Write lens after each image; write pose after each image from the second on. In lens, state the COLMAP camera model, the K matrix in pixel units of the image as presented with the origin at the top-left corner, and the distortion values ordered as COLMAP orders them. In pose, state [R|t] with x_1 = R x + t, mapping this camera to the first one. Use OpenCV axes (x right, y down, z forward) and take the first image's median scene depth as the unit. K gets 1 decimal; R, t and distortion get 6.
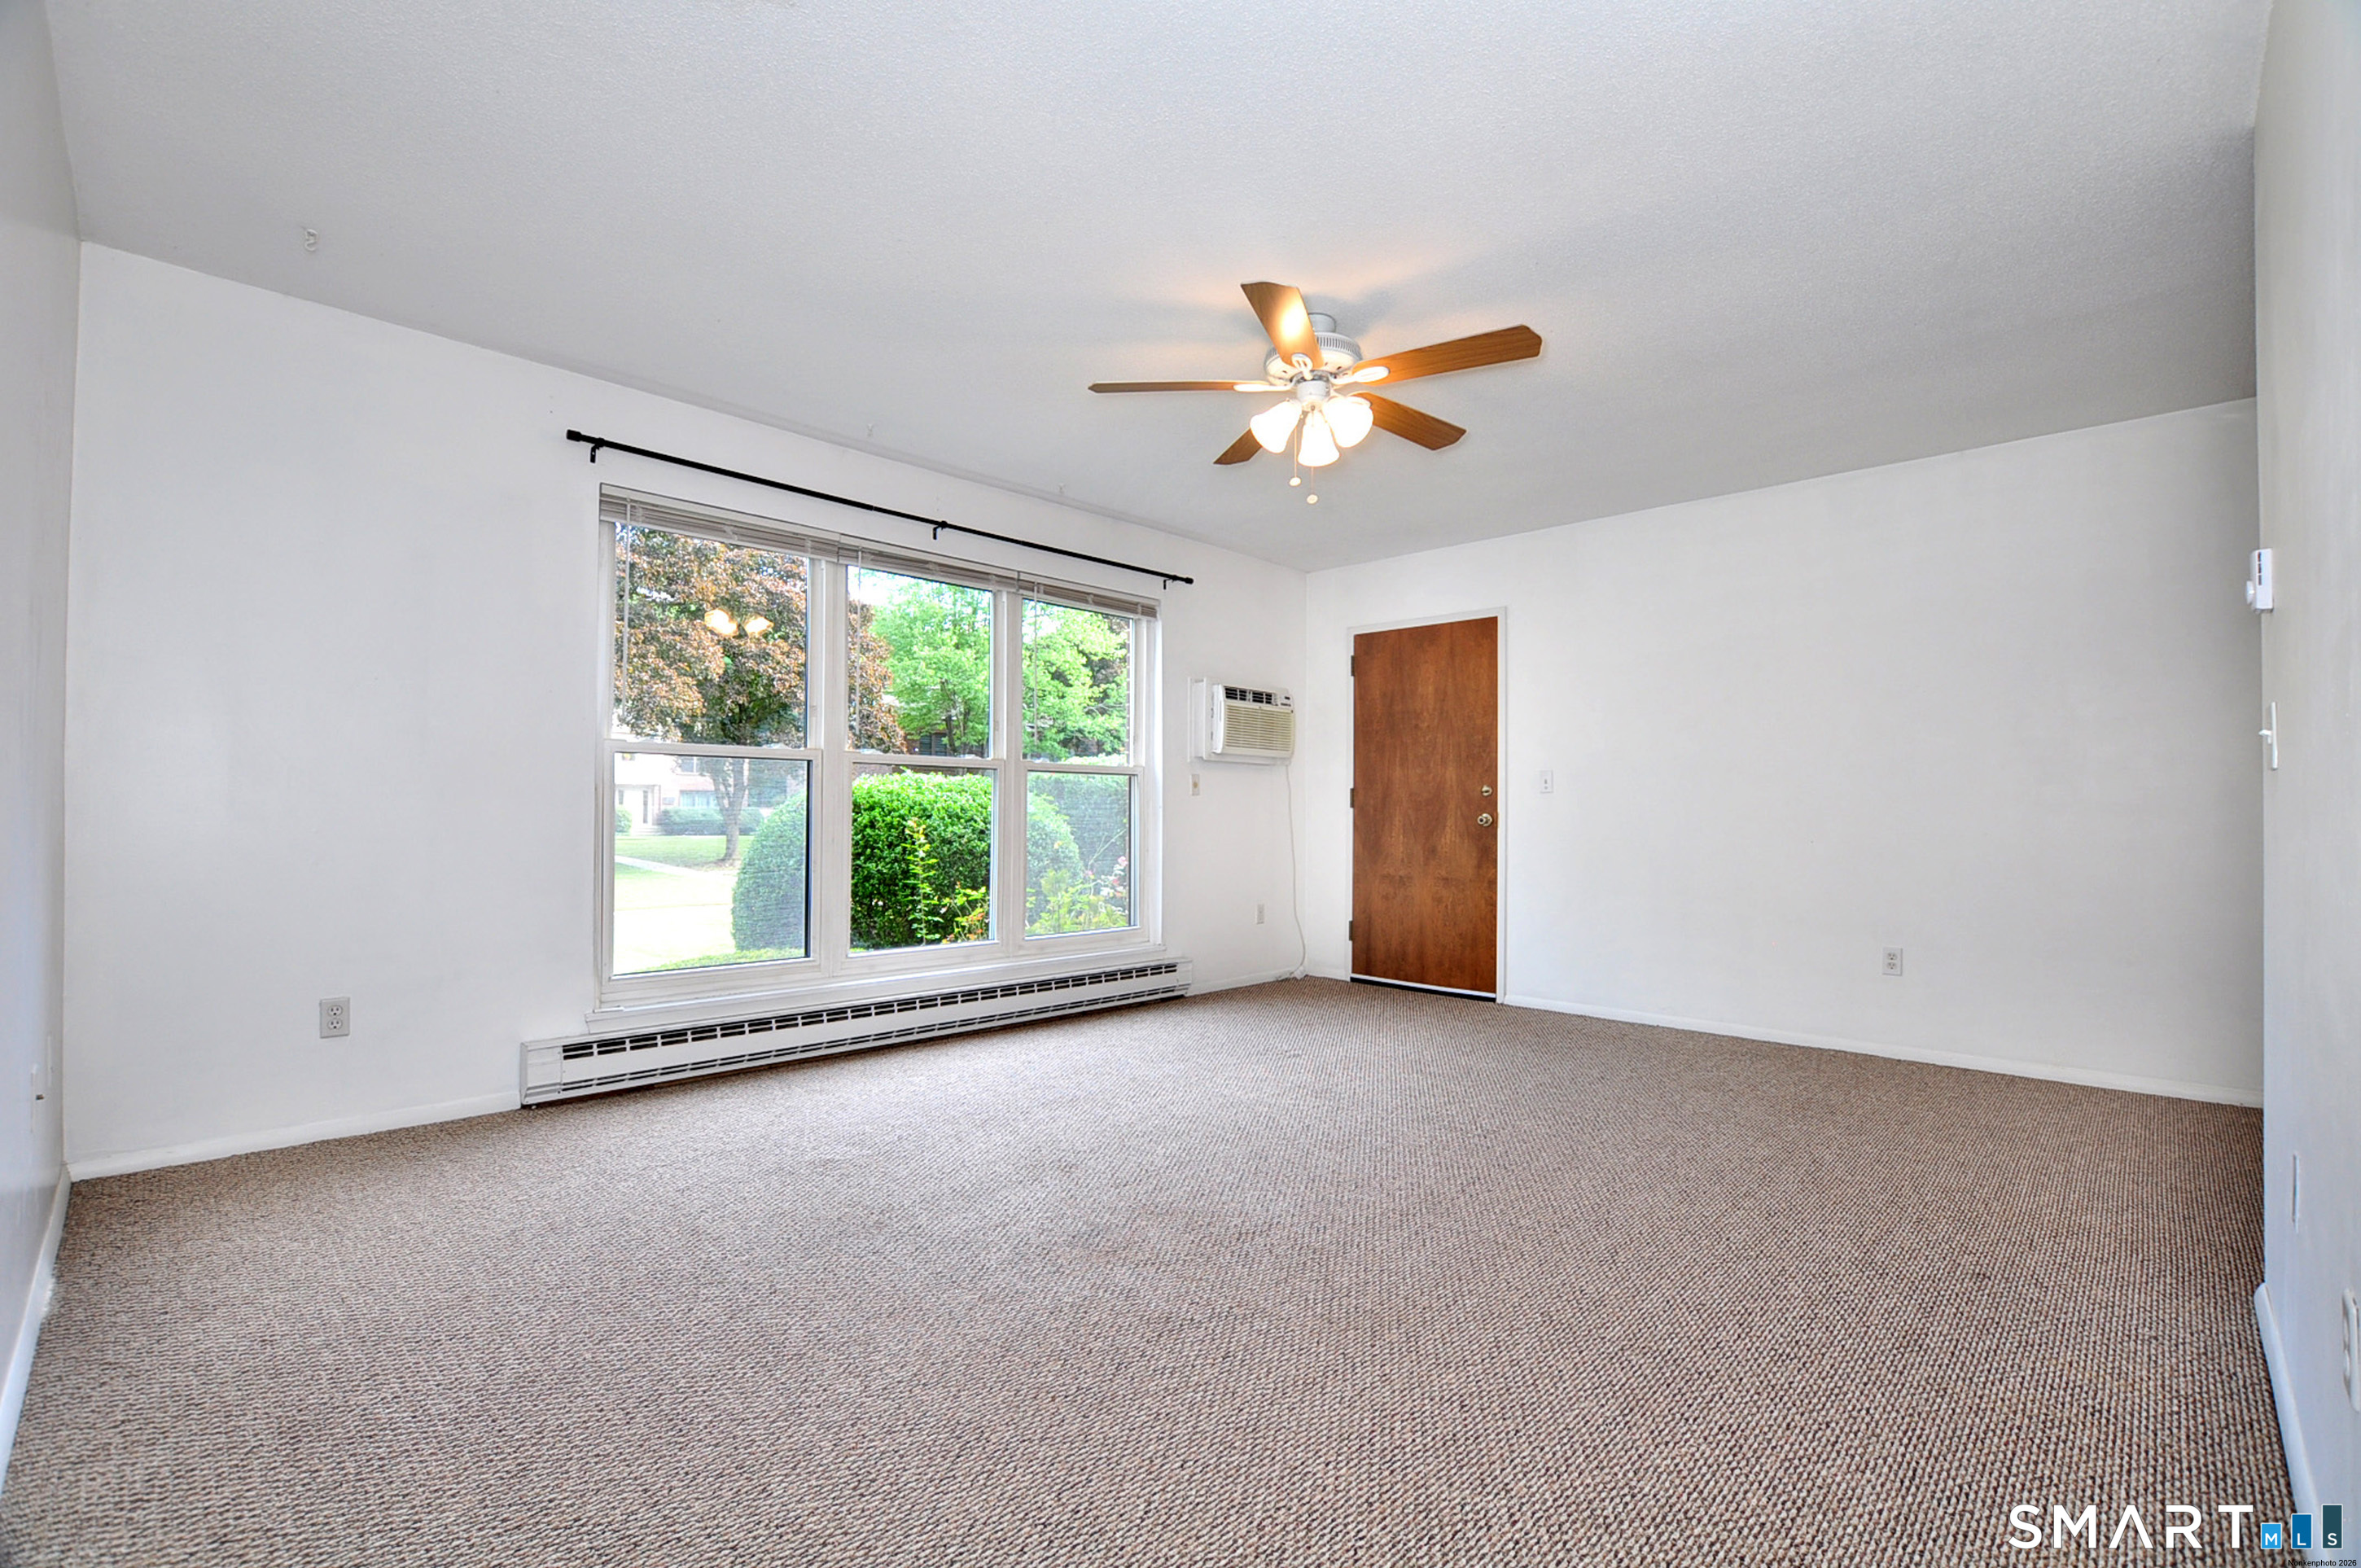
lens RADIAL K [[1043.2, 0, 1187.6], [0, 1043.2, 808.4], [0, 0, 1]] dist [-0.031707, -0.000227]
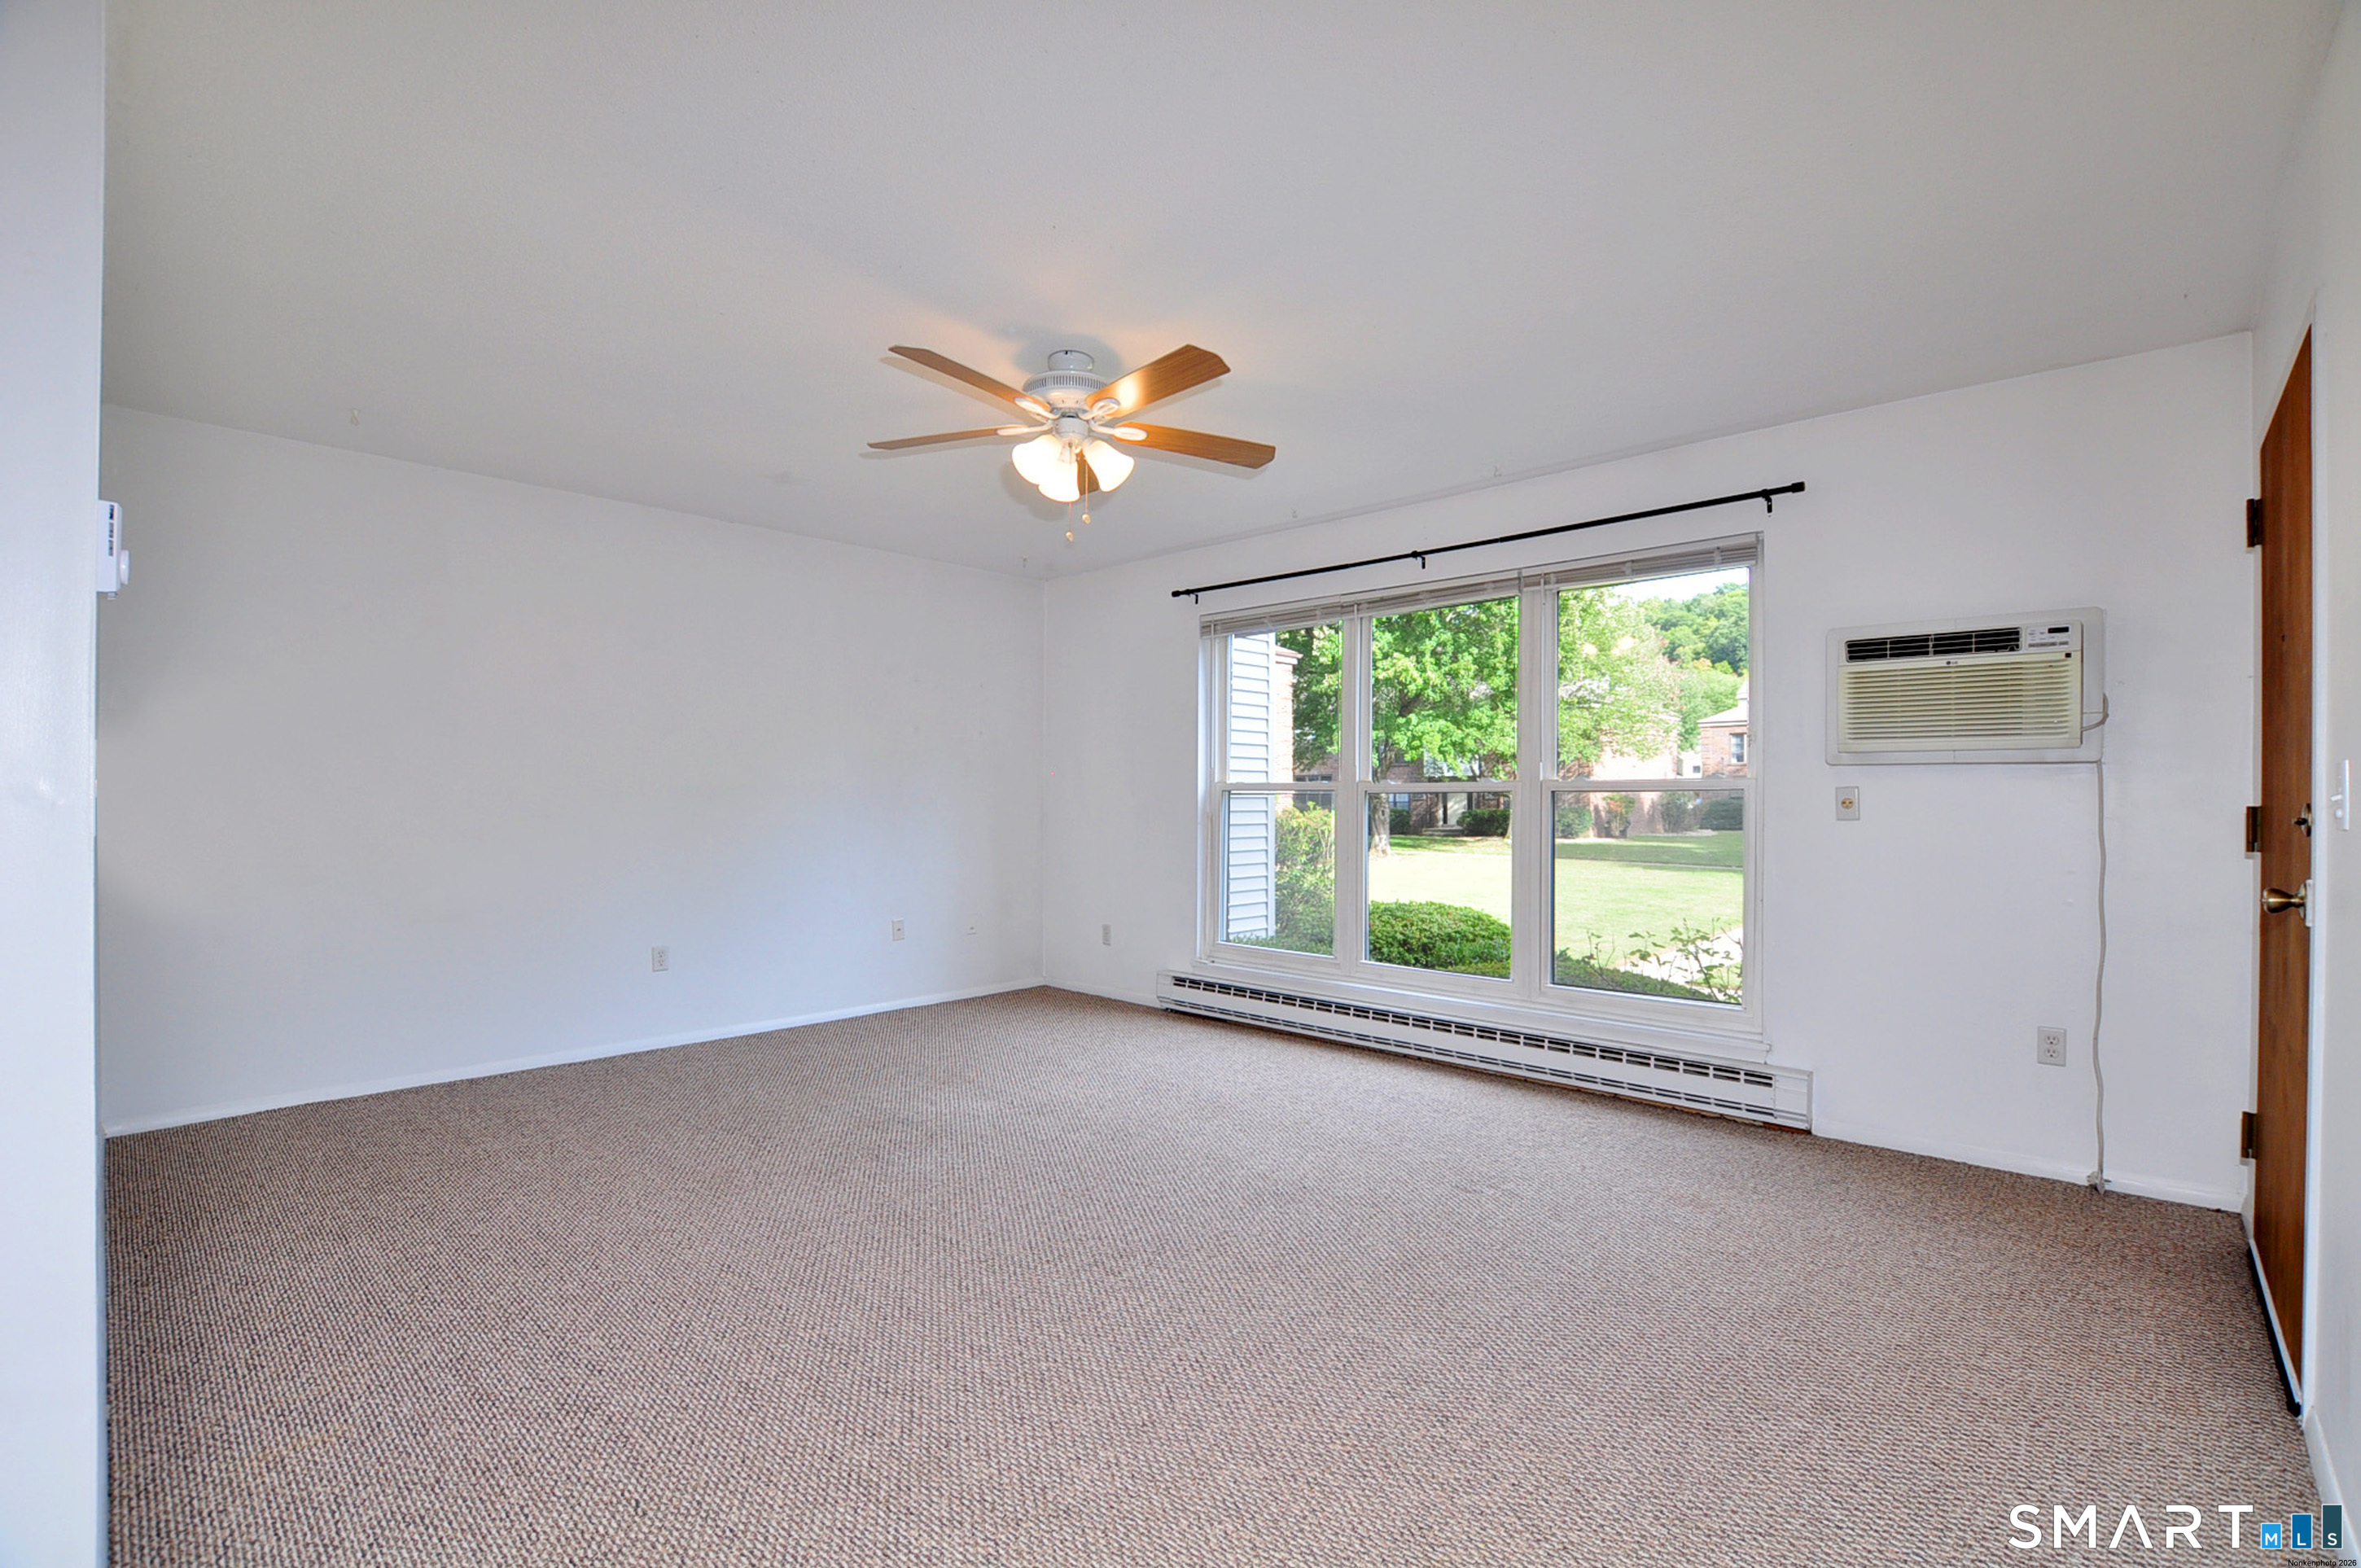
lens RADIAL K [[1043.2, 0, 1187.6], [0, 1043.2, 808.4], [0, 0, 1]] dist [-0.031707, -0.000227]
pose [[0.015899, 0.000513, -0.999873, 0.926158], [-0.003068, 0.999995, 0.000464, -0.029169], [0.999869, 0.003060, 0.015901, 0.905033]]
